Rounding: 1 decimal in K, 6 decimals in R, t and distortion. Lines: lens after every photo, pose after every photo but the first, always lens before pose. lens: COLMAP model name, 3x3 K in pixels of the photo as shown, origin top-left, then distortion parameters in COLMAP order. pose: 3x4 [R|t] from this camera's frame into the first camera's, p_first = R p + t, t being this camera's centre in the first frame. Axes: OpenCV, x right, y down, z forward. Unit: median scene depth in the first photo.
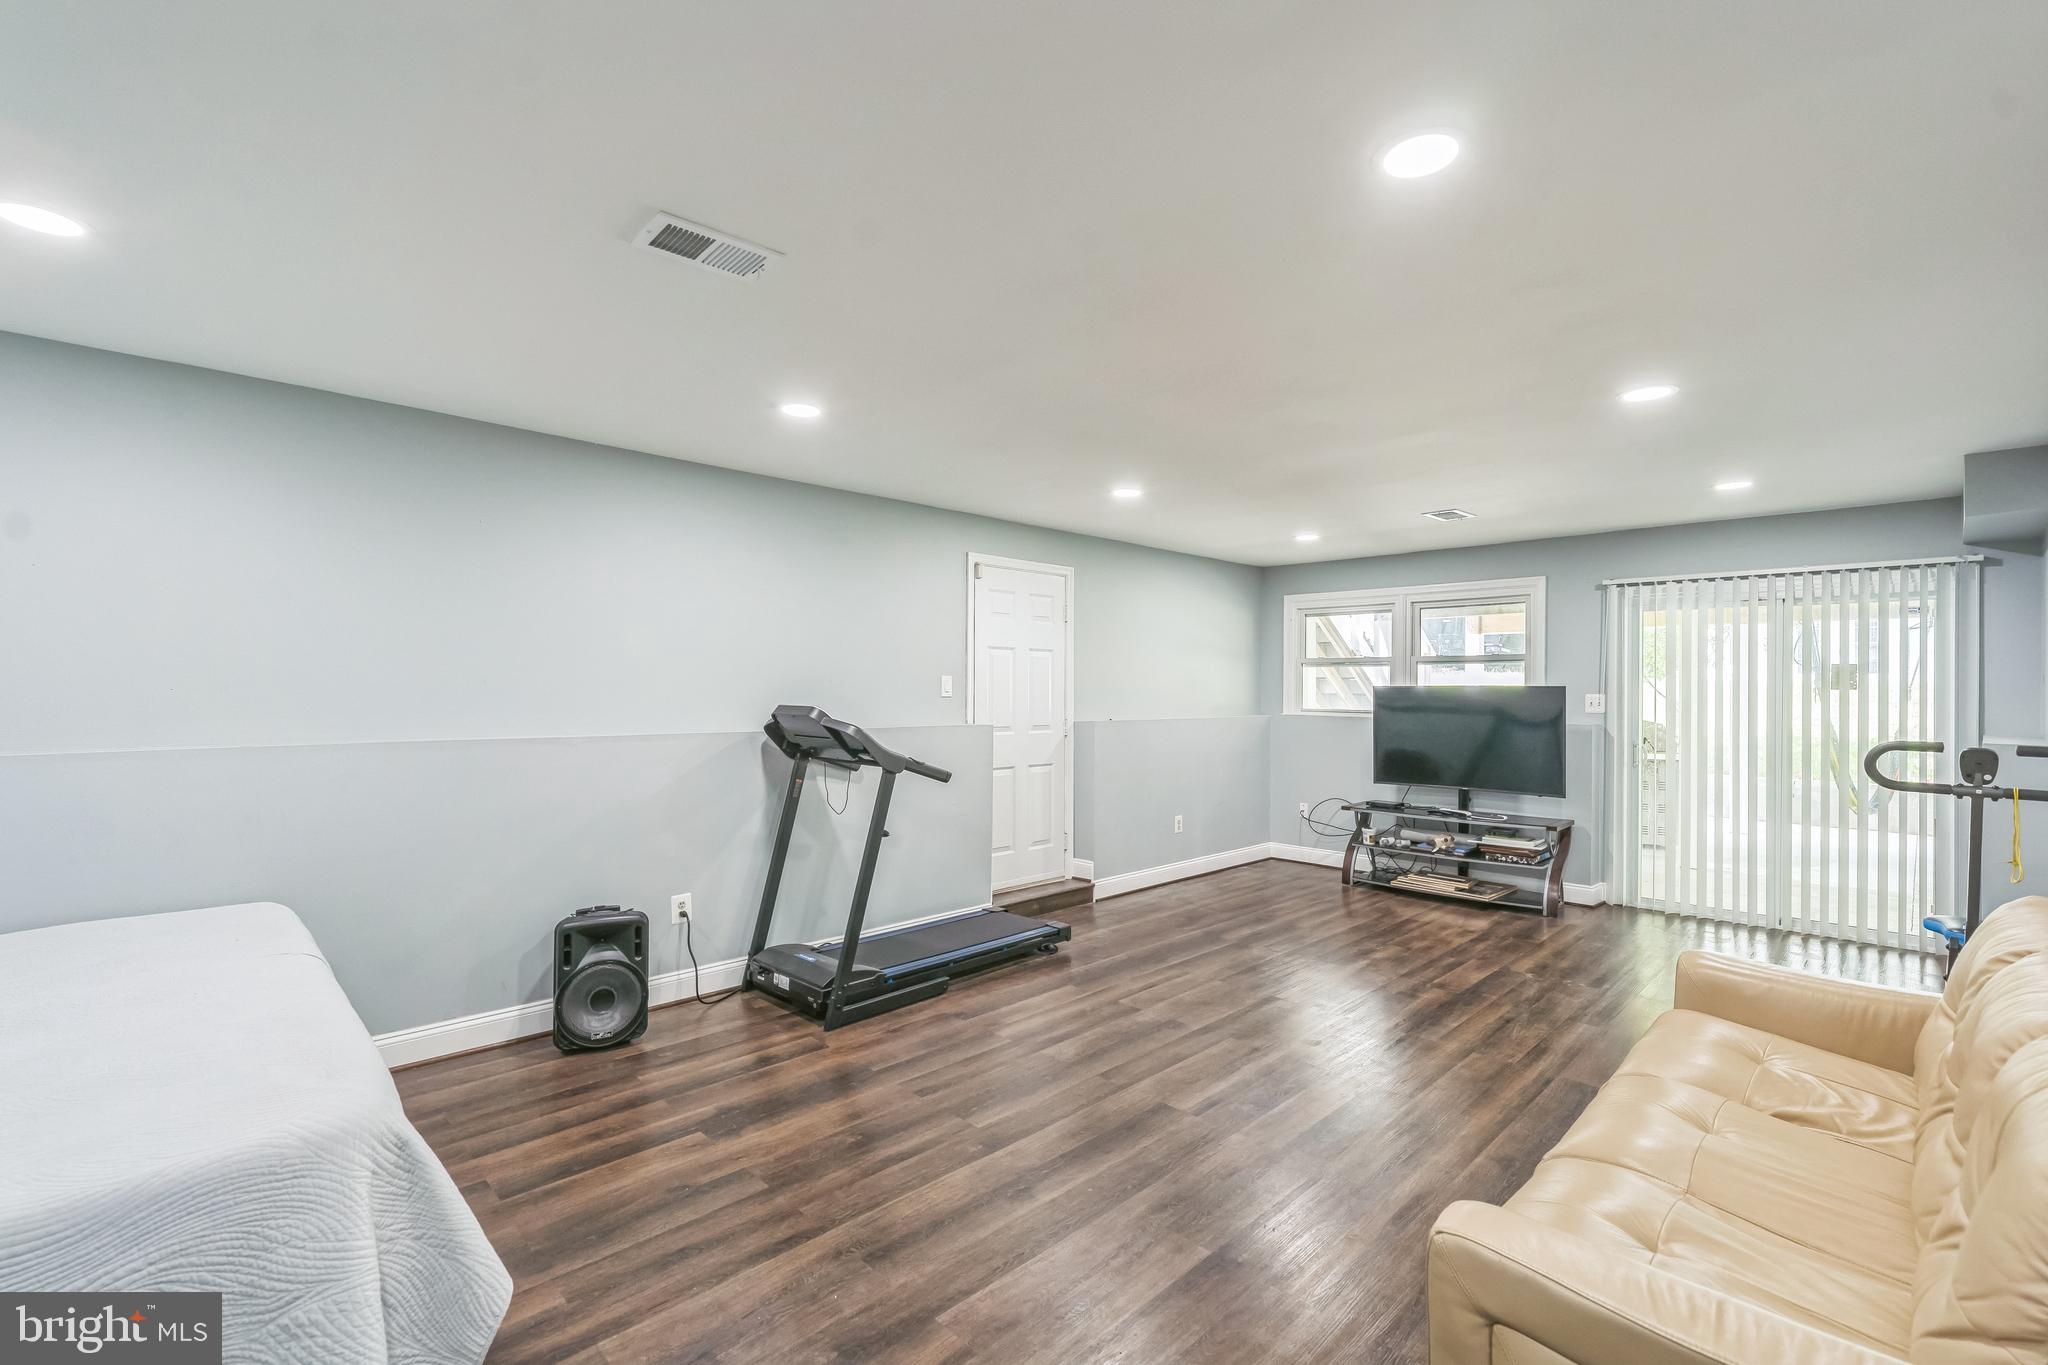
lens RADIAL K [[898.8, 0, 1025.7], [0, 898.8, 681.9], [0, 0, 1]] dist [-0.001713, 0.000202]
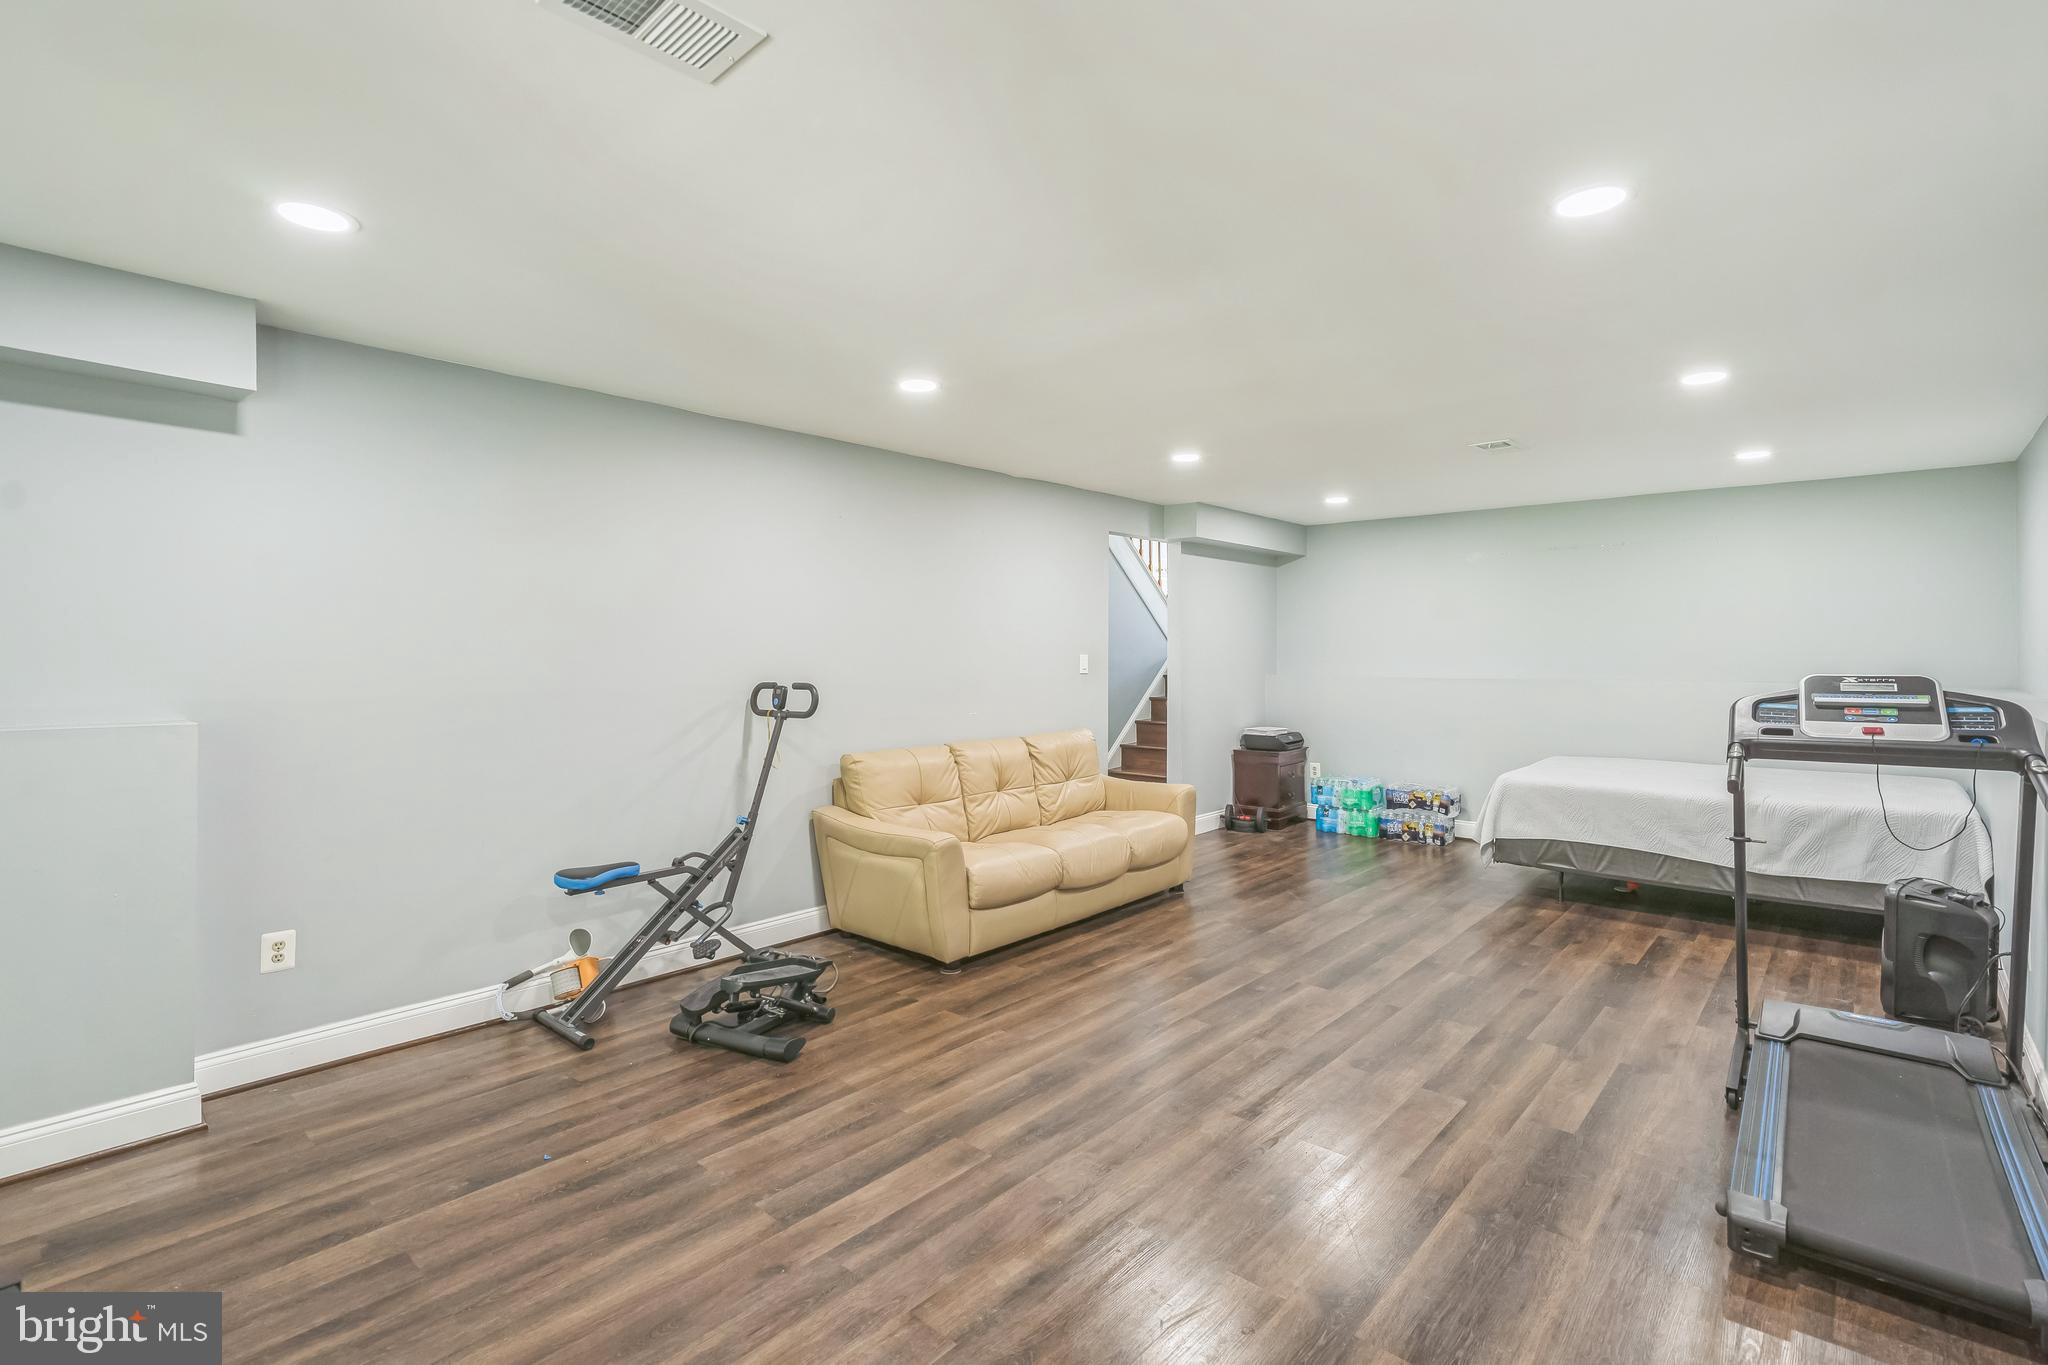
lens RADIAL K [[941.8, 0, 1023.0], [0, 941.8, 676.0], [0, 0, 1]] dist [0.001986, -0.001576]
pose [[-0.997946, -0.003931, -0.063937, 0.526924], [-0.004752, 0.999908, 0.012702, 0.022033], [0.063881, 0.012980, -0.997873, 1.818740]]
